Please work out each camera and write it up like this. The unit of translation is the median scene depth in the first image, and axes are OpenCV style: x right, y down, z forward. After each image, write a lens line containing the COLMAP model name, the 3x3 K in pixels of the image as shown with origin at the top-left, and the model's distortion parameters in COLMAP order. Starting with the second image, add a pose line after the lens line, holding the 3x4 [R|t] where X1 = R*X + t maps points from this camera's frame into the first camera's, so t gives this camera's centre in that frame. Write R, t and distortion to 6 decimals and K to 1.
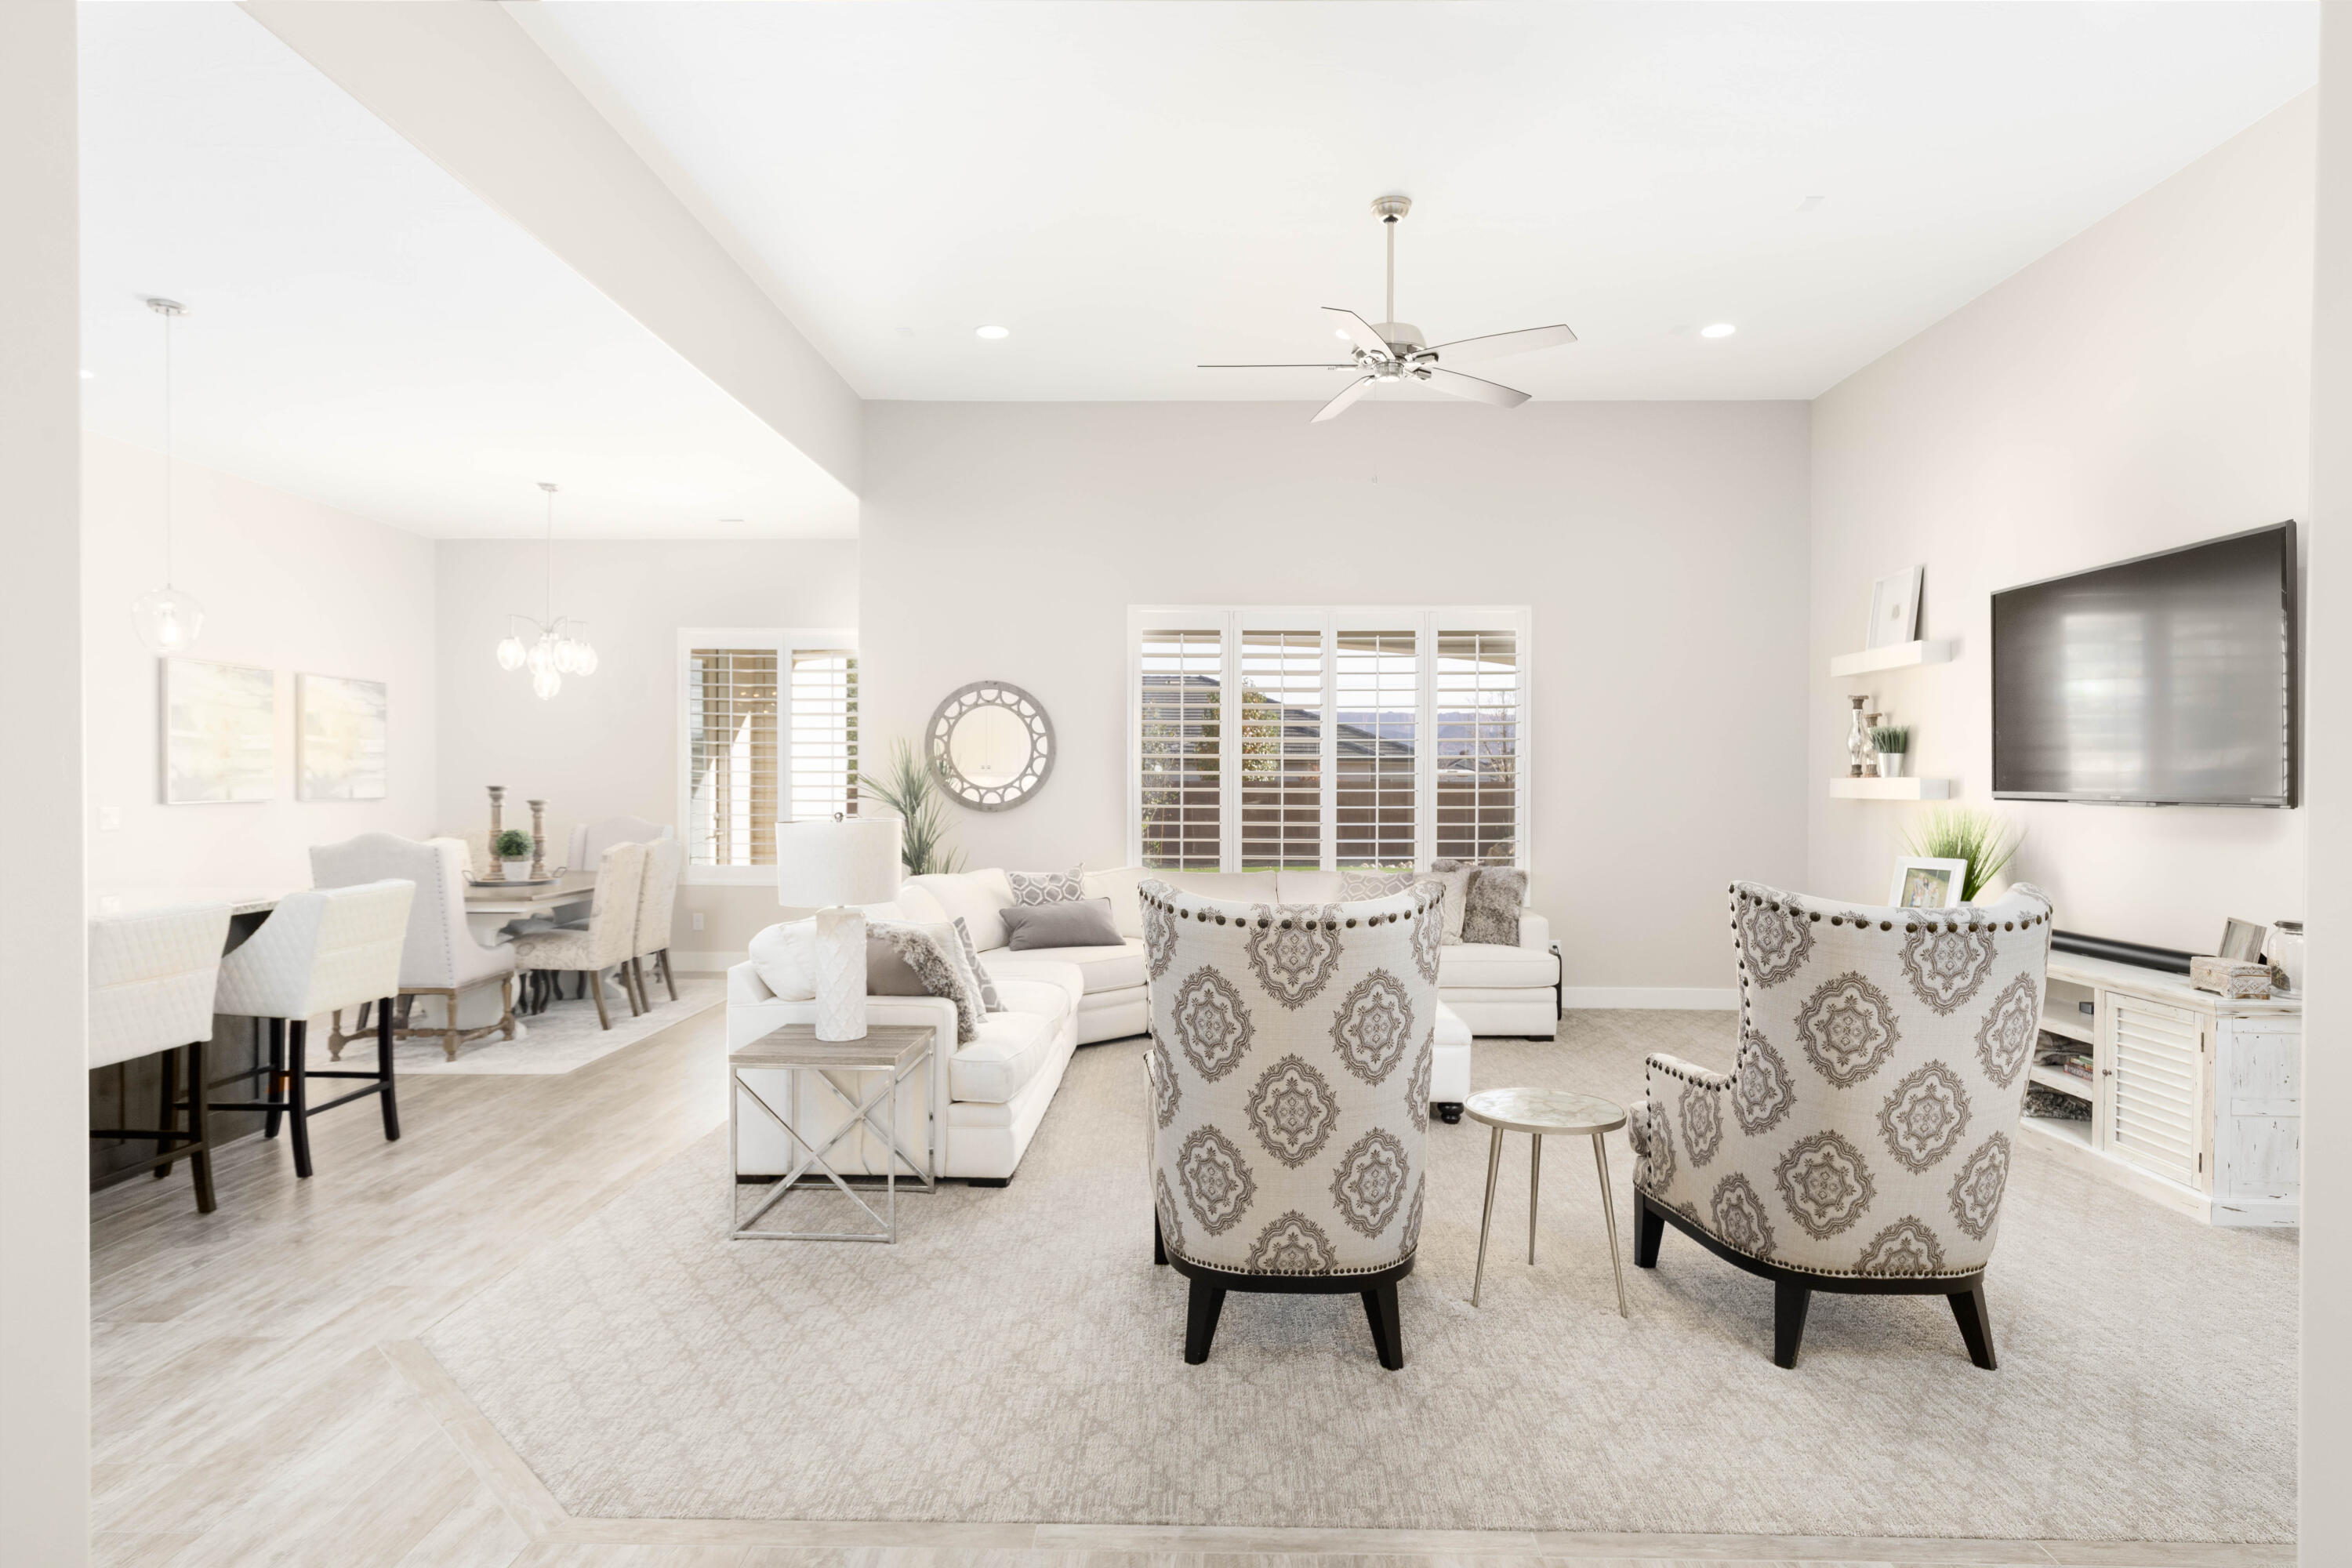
lens RADIAL K [[1302.3, 0, 1188.4], [0, 1302.3, 791.1], [0, 0, 1]] dist [-0.000403, 0.001804]
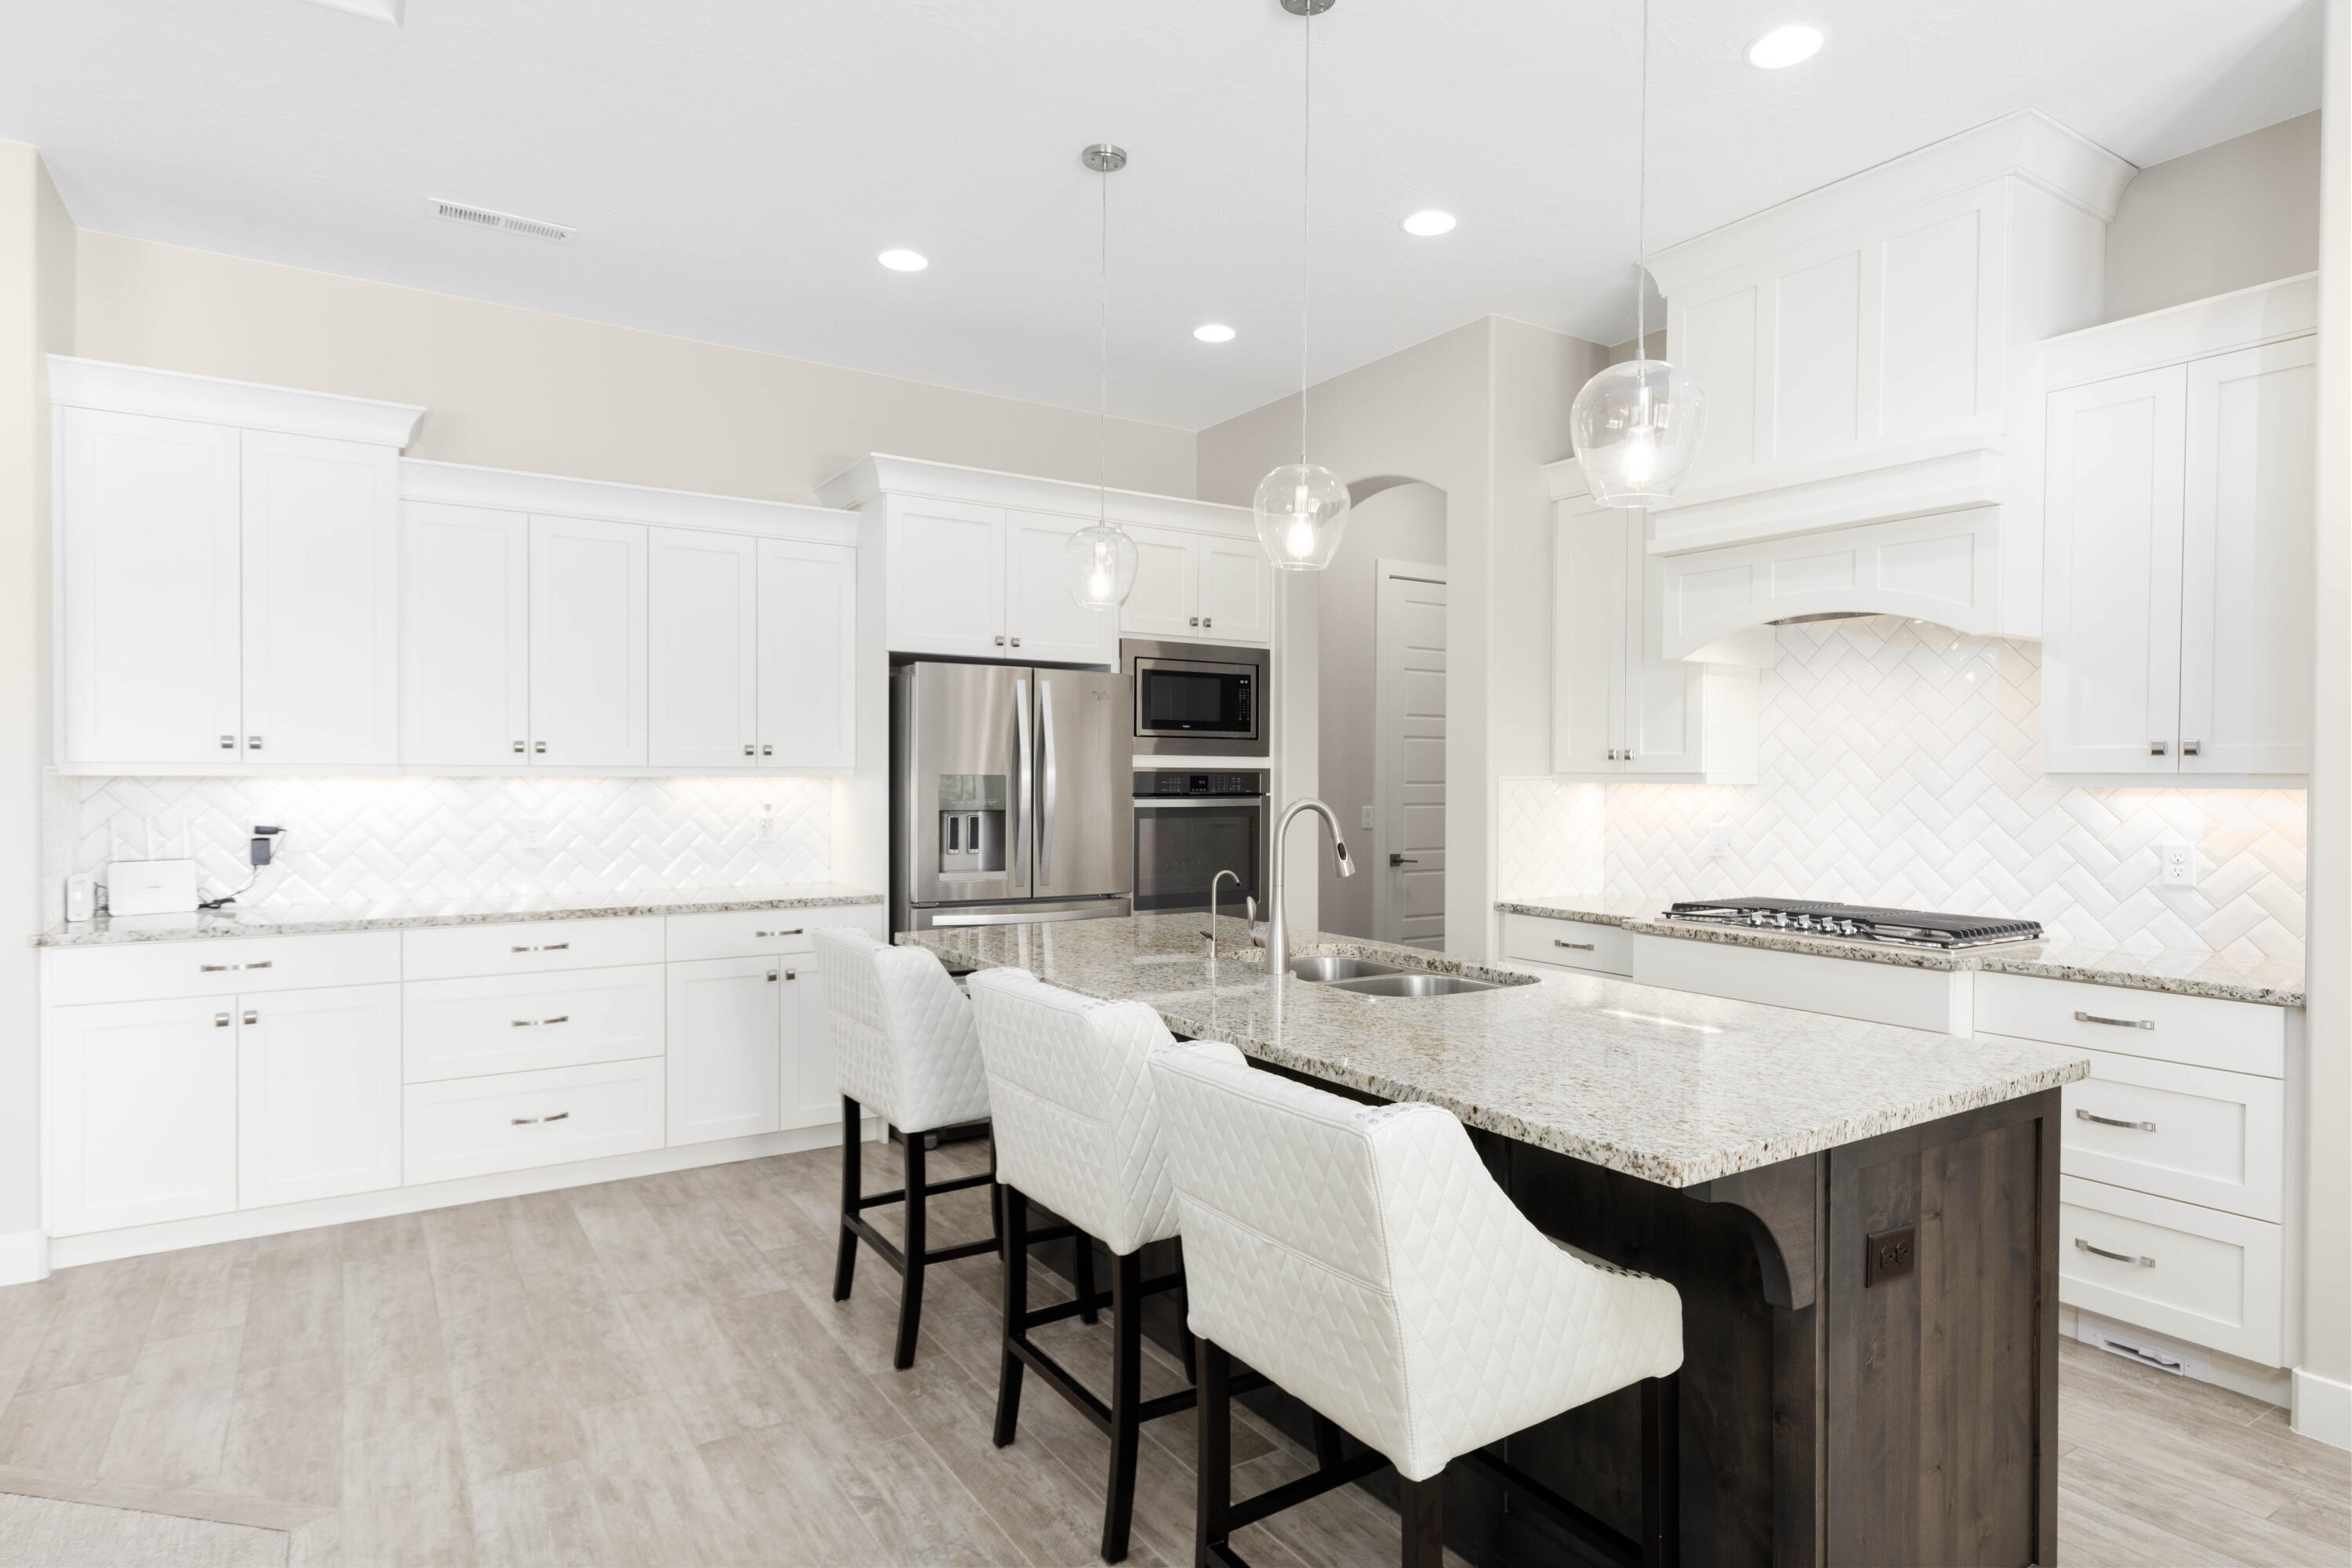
lens RADIAL K [[1302.3, 0, 1204.9], [0, 1302.3, 789.2], [0, 0, 1]] dist [-0.000403, 0.001804]
pose [[-0.822713, 0.000447, -0.568457, -0.257043], [-0.013920, 0.999684, 0.020931, -0.012318], [0.568287, 0.025133, -0.822447, 0.815969]]
